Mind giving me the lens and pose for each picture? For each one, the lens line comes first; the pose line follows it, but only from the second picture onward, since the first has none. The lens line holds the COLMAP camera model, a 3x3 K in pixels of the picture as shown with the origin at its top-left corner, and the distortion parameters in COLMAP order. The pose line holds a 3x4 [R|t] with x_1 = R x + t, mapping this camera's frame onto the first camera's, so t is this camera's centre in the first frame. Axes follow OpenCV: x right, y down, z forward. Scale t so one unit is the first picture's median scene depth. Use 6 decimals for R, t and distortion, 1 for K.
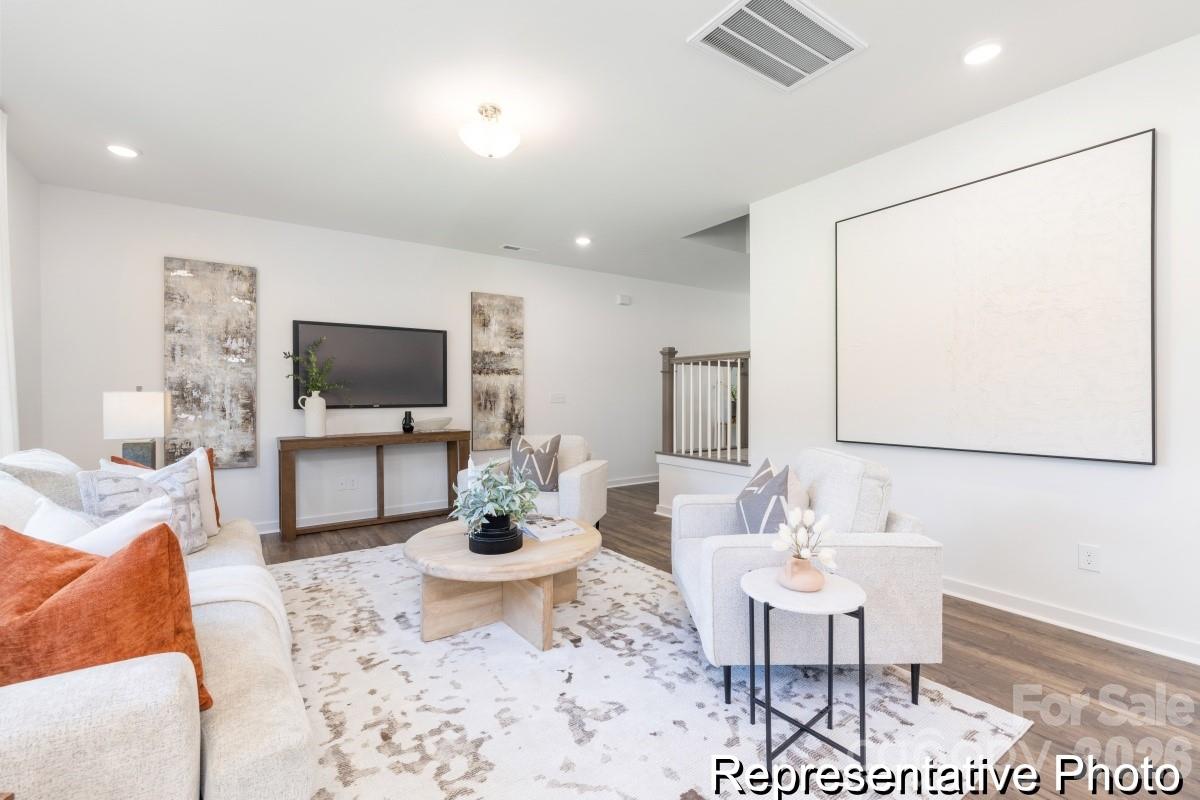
lens RADIAL K [[516.2, 0, 598.6], [0, 516.2, 392.8], [0, 0, 1]] dist [-0.000526, 0.000277]
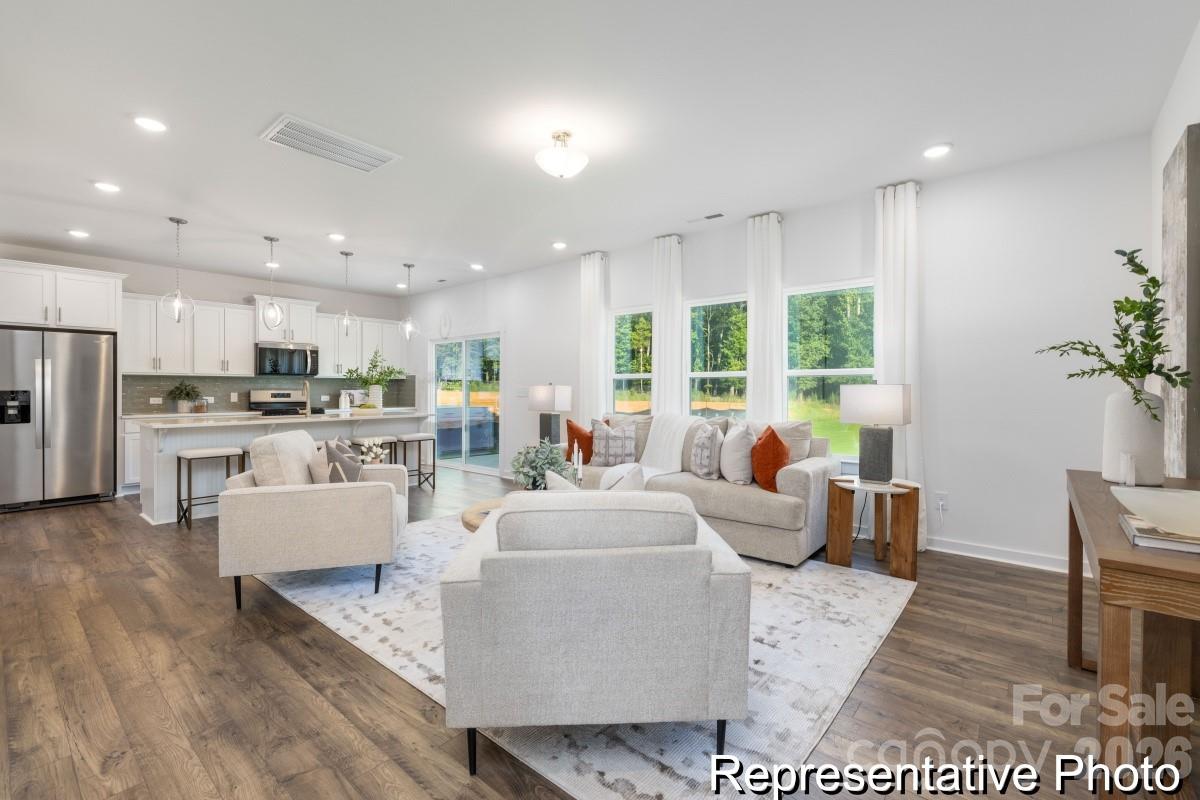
lens RADIAL K [[537.2, 0, 600.0], [0, 537.2, 400.0], [0, 0, 1]] dist [-0.001520, -0.000260]
pose [[-0.968332, 0.011173, -0.249416, 0.000951], [0.007526, 0.999850, 0.015572, 0.005547], [0.249553, 0.013202, -0.968271, 1.174402]]
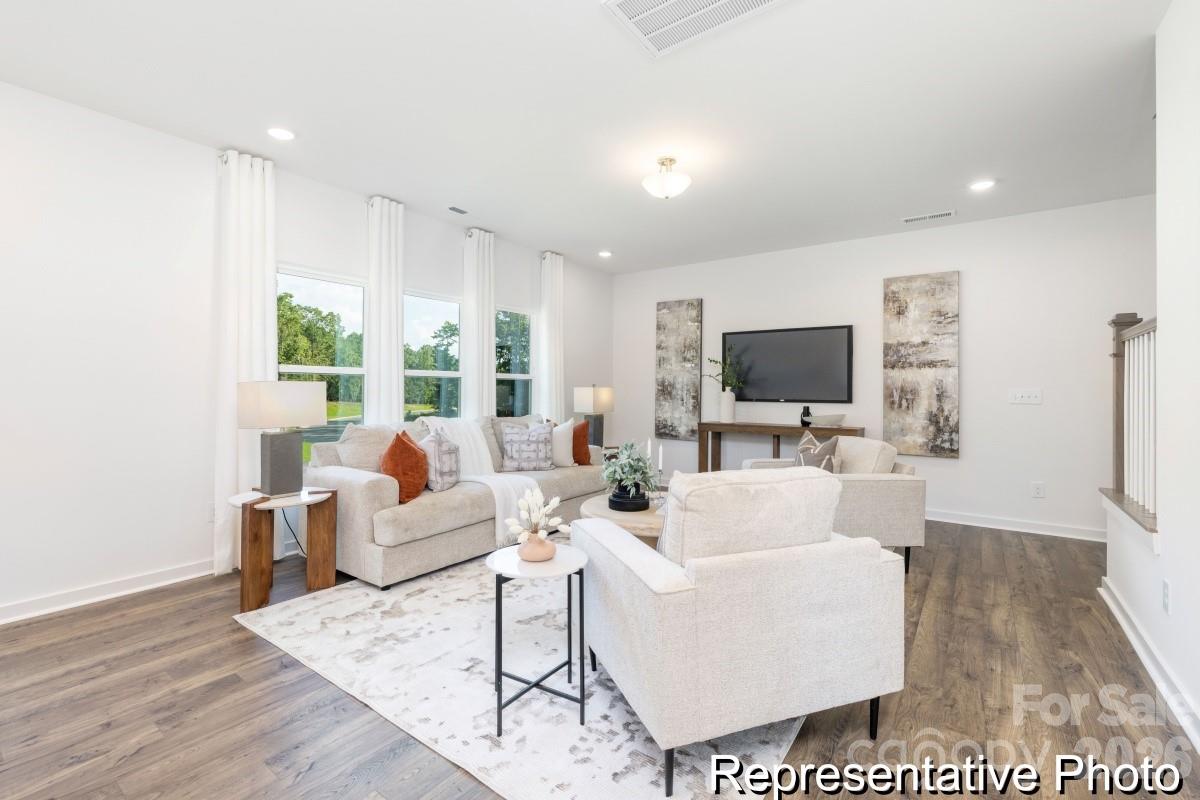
lens RADIAL K [[516.2, 0, 598.6], [0, 516.2, 392.8], [0, 0, 1]] dist [-0.000526, 0.000277]
pose [[0.328433, 0.016610, -0.944381, 0.496257], [-0.001999, 0.999855, 0.016891, -0.009019], [0.944525, -0.003660, 0.328419, 0.244524]]
